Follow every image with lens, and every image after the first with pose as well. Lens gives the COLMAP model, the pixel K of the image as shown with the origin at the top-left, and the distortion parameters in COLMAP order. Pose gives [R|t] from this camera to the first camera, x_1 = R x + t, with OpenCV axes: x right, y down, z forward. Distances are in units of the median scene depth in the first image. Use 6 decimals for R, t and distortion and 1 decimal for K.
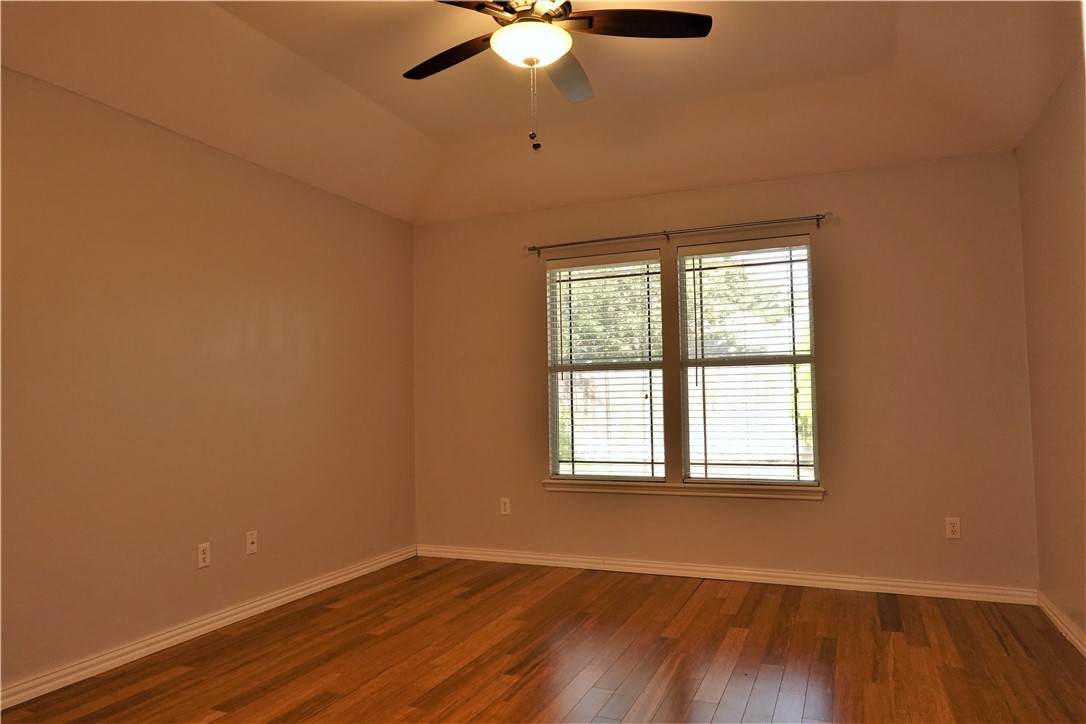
lens RADIAL K [[733.2, 0, 544.3], [0, 733.2, 361.1], [0, 0, 1]] dist [0.023045, -0.001247]
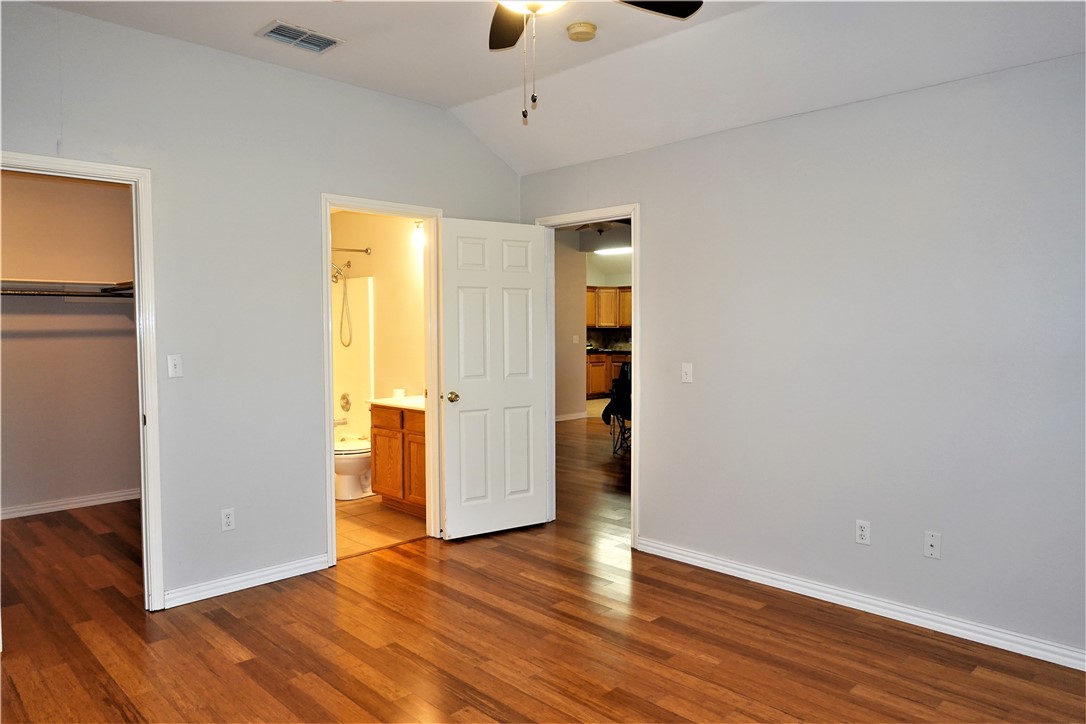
lens RADIAL K [[733.2, 0, 540.6], [0, 733.2, 364.9], [0, 0, 1]] dist [0.023045, -0.001247]
pose [[-0.391067, 0.067056, -0.917916, 0.675584], [0.062972, 0.996955, 0.046001, -0.034223], [0.918205, -0.039814, -0.394099, 1.152088]]
